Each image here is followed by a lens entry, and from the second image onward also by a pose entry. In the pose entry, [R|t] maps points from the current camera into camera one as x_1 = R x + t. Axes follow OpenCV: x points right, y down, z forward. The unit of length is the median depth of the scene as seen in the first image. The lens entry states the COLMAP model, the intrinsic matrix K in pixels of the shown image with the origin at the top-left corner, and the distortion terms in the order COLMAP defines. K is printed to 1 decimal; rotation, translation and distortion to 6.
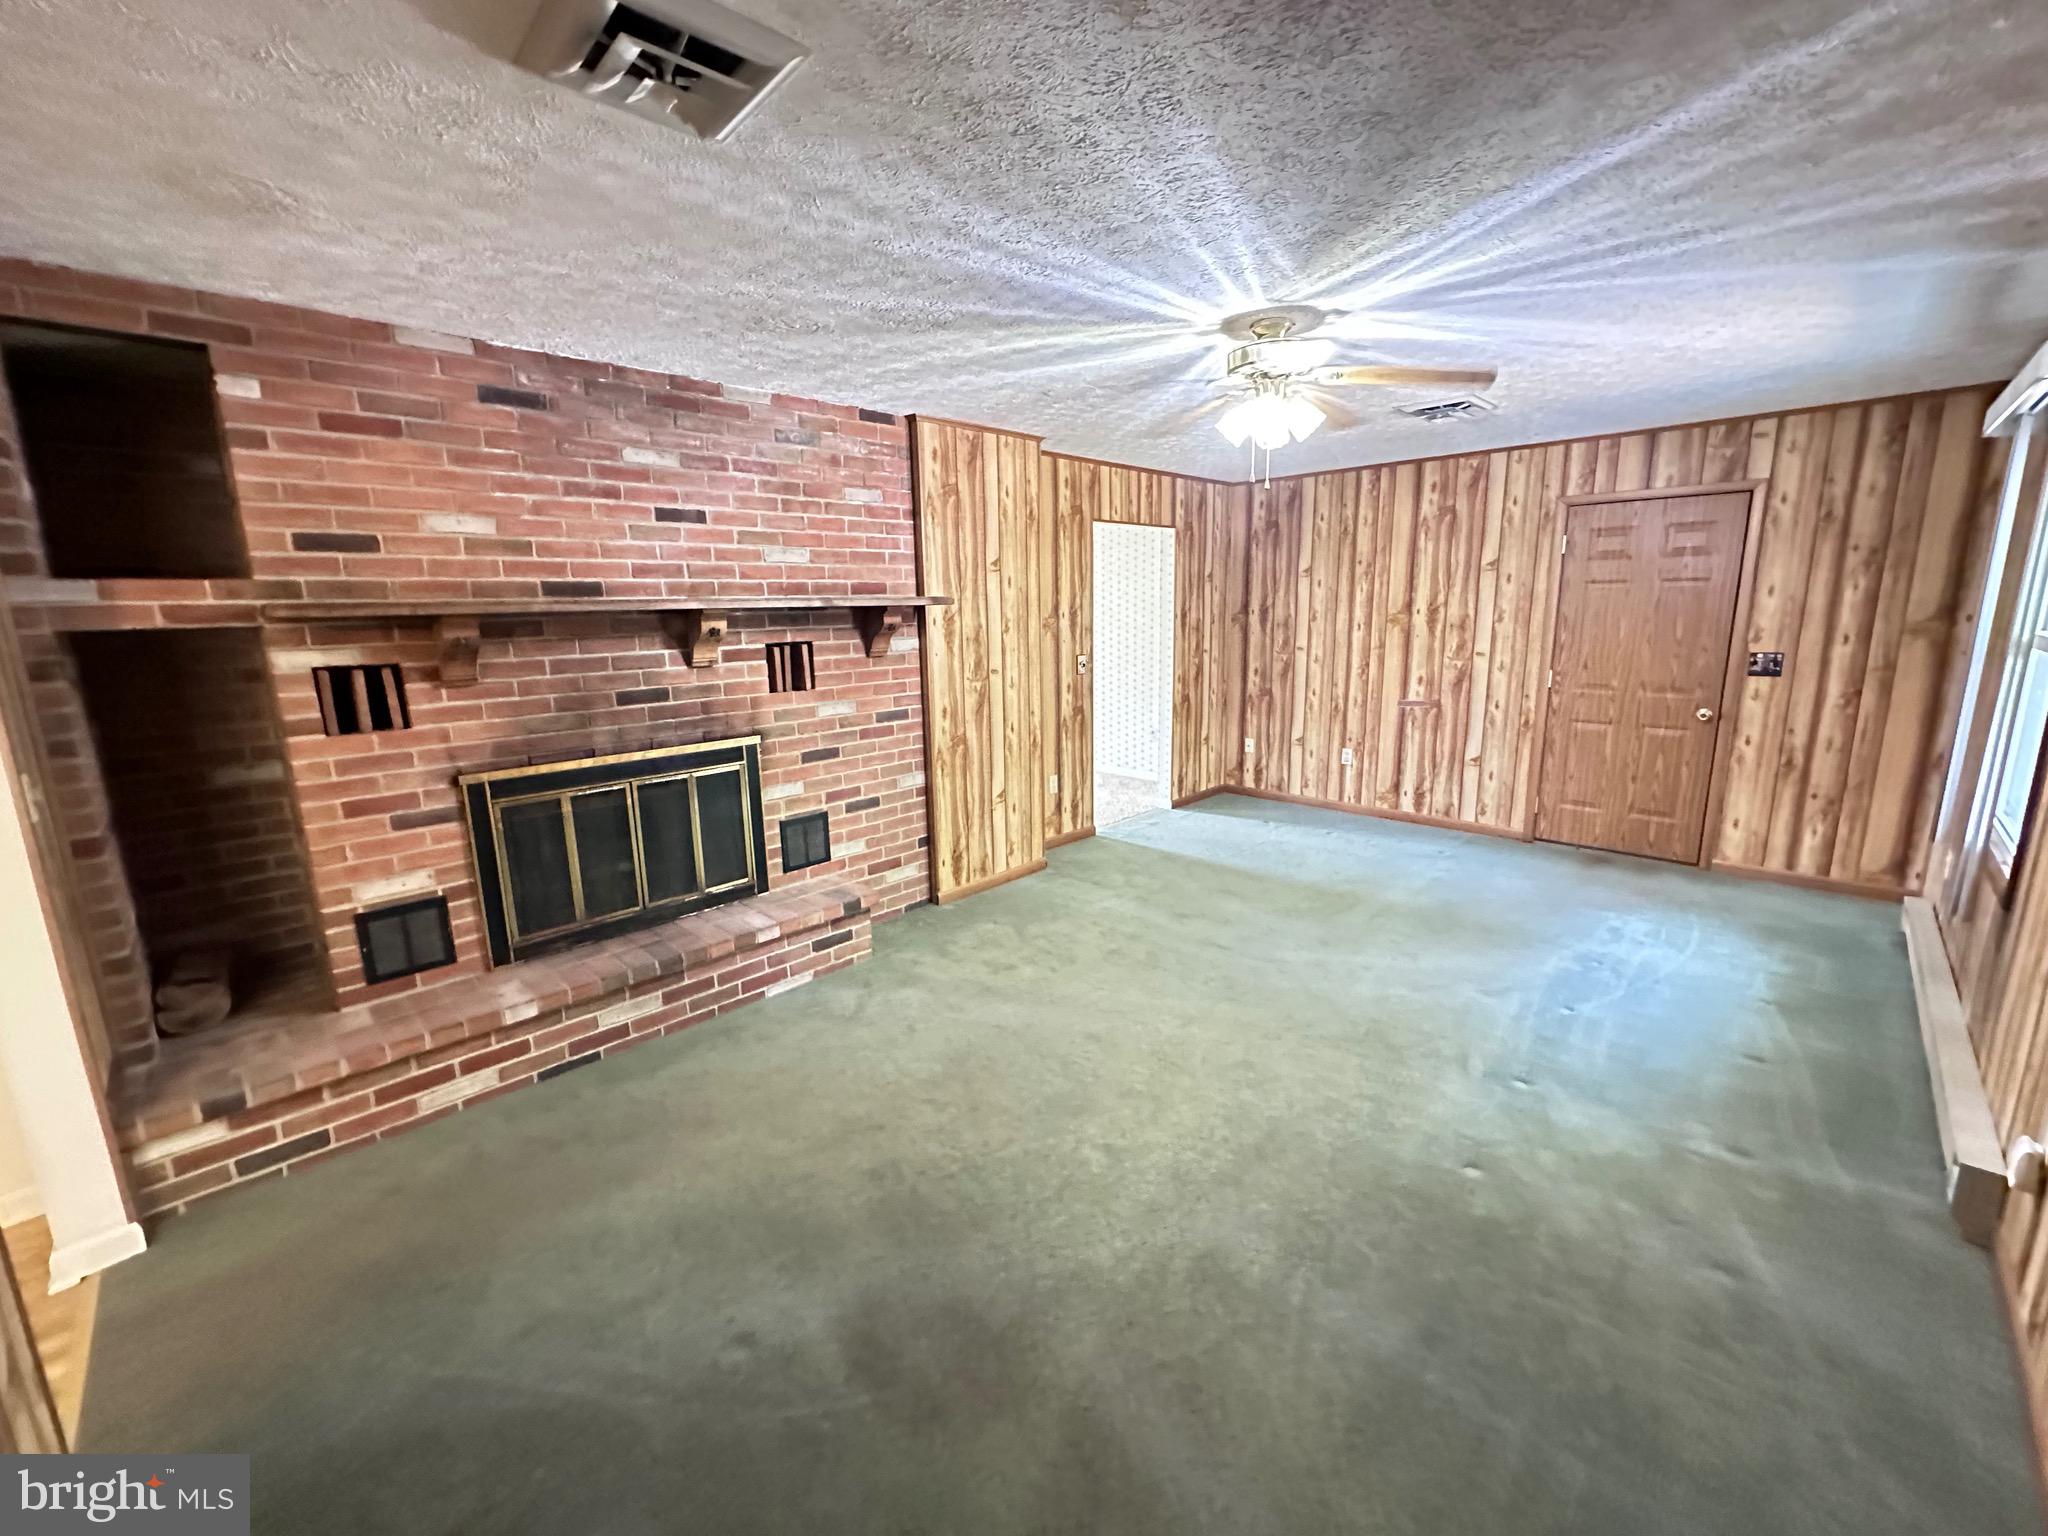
lens RADIAL K [[818.4, 0, 1024.8], [0, 818.4, 766.4], [0, 0, 1]] dist [-0.003609, 0.000195]
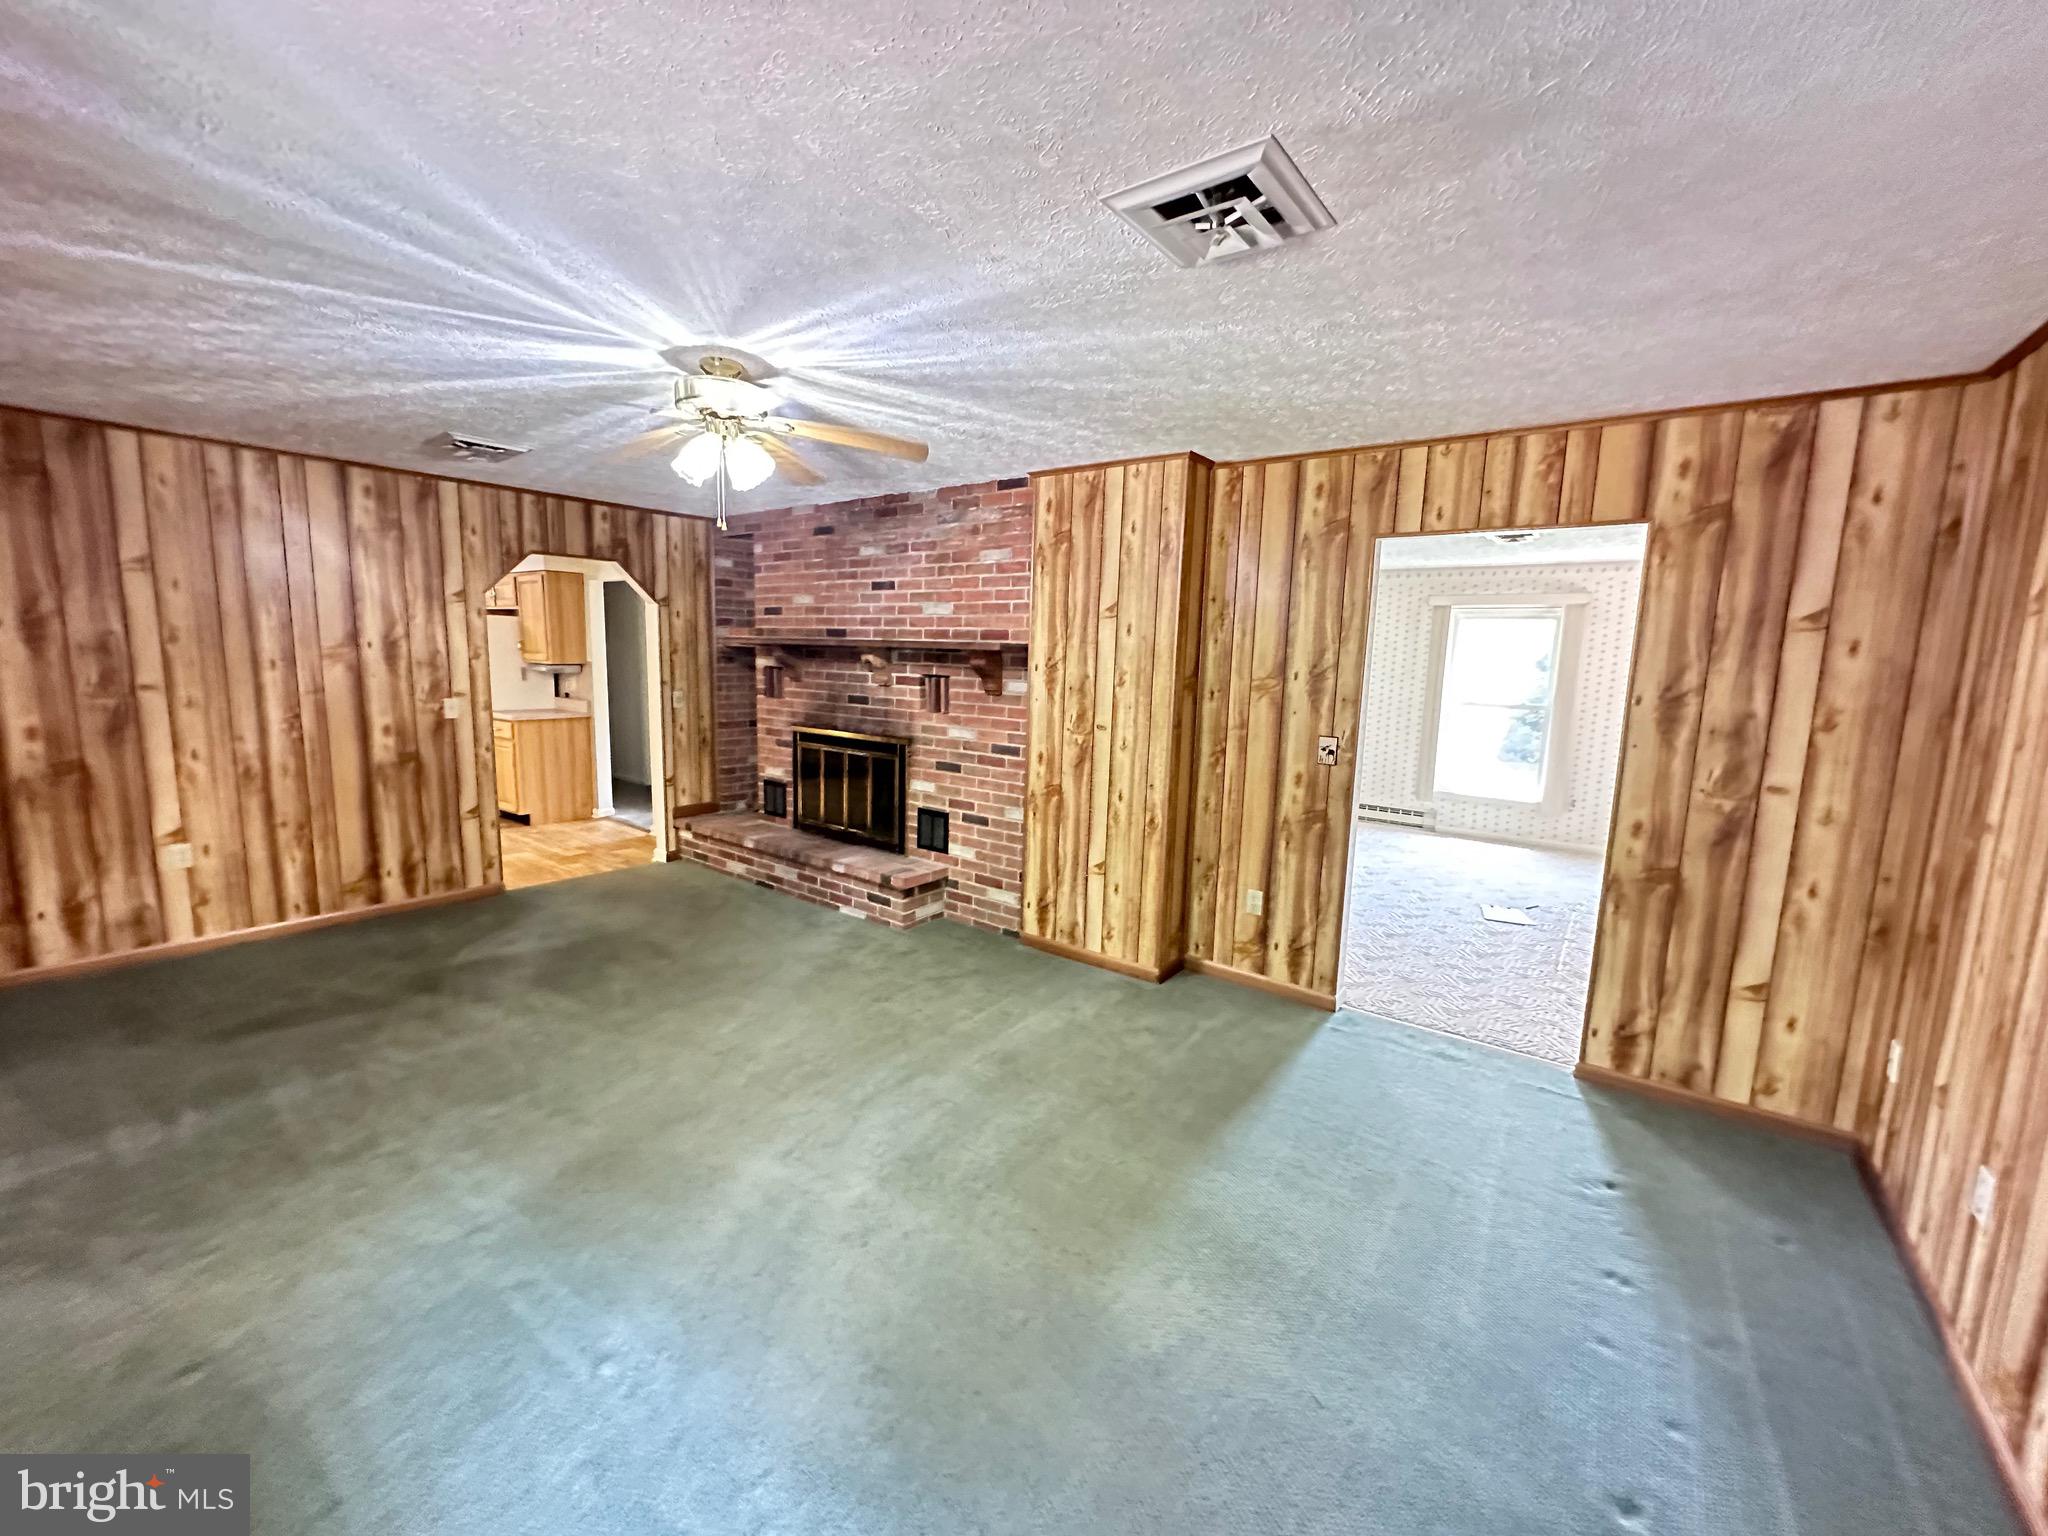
lens RADIAL K [[818.4, 0, 1024.8], [0, 818.4, 766.4], [0, 0, 1]] dist [-0.003609, 0.000195]
pose [[0.134723, 0.161675, -0.977605, 1.064600], [-0.222269, 0.966388, 0.129189, -0.218437], [0.965632, 0.199887, 0.166130, 0.984573]]
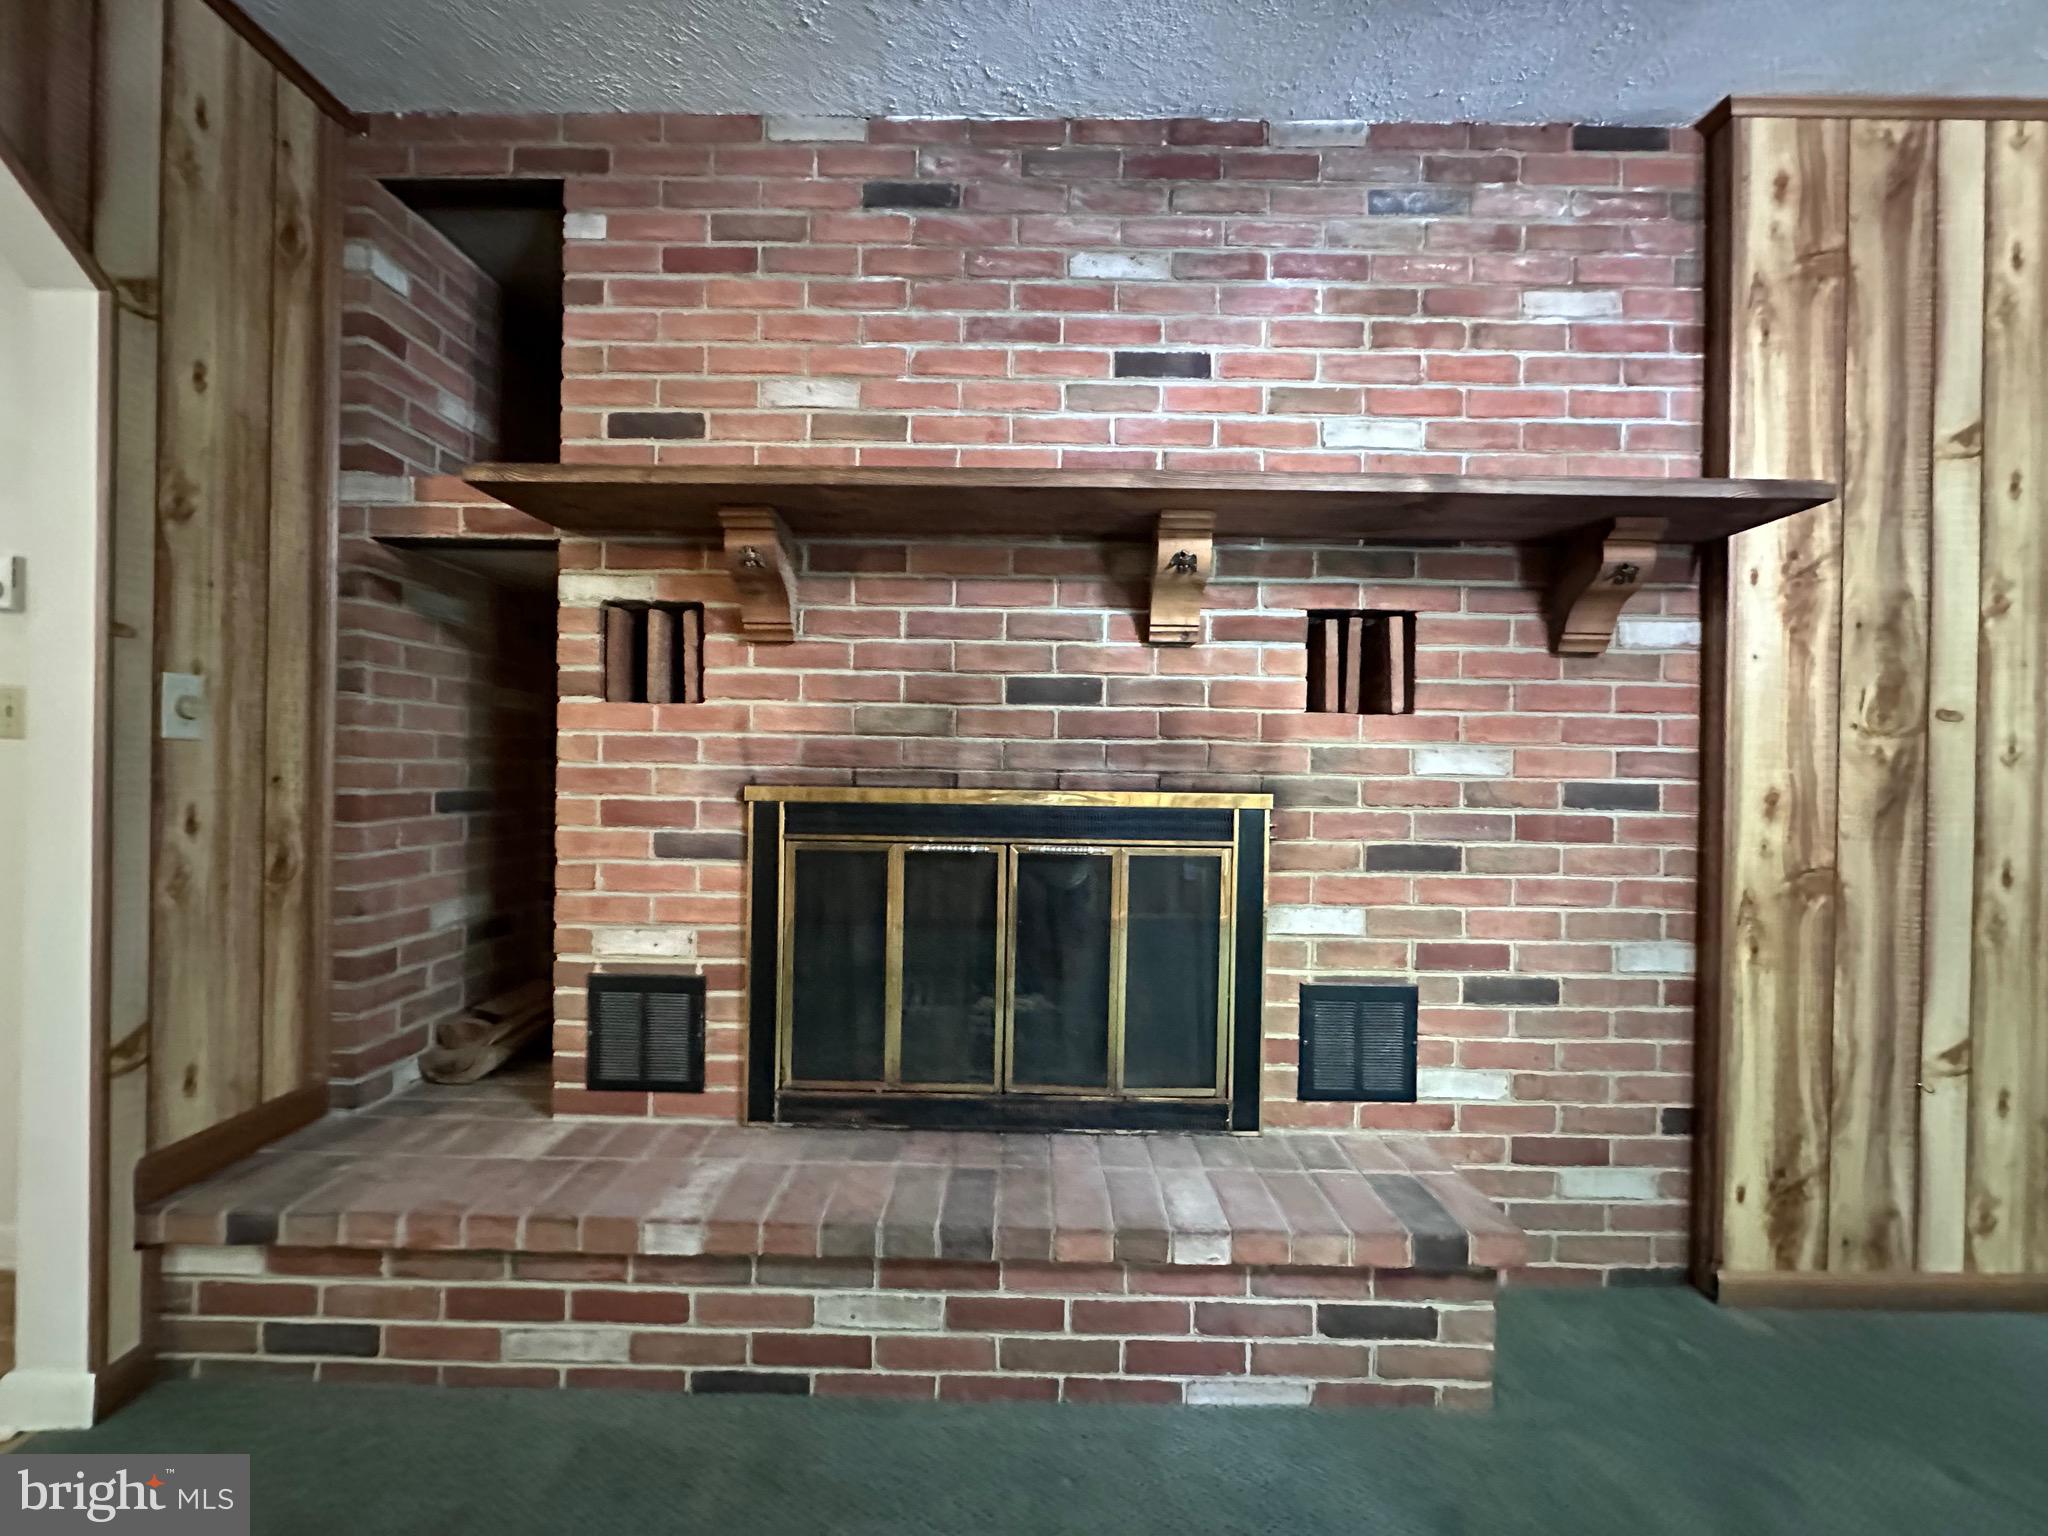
lens RADIAL K [[818.4, 0, 1024.8], [0, 818.4, 766.4], [0, 0, 1]] dist [-0.003609, 0.000195]
pose [[0.700259, 0.031328, -0.713201, -0.084424], [-0.167120, 0.978470, -0.121107, 0.029559], [0.694052, 0.203996, 0.690418, 0.570207]]
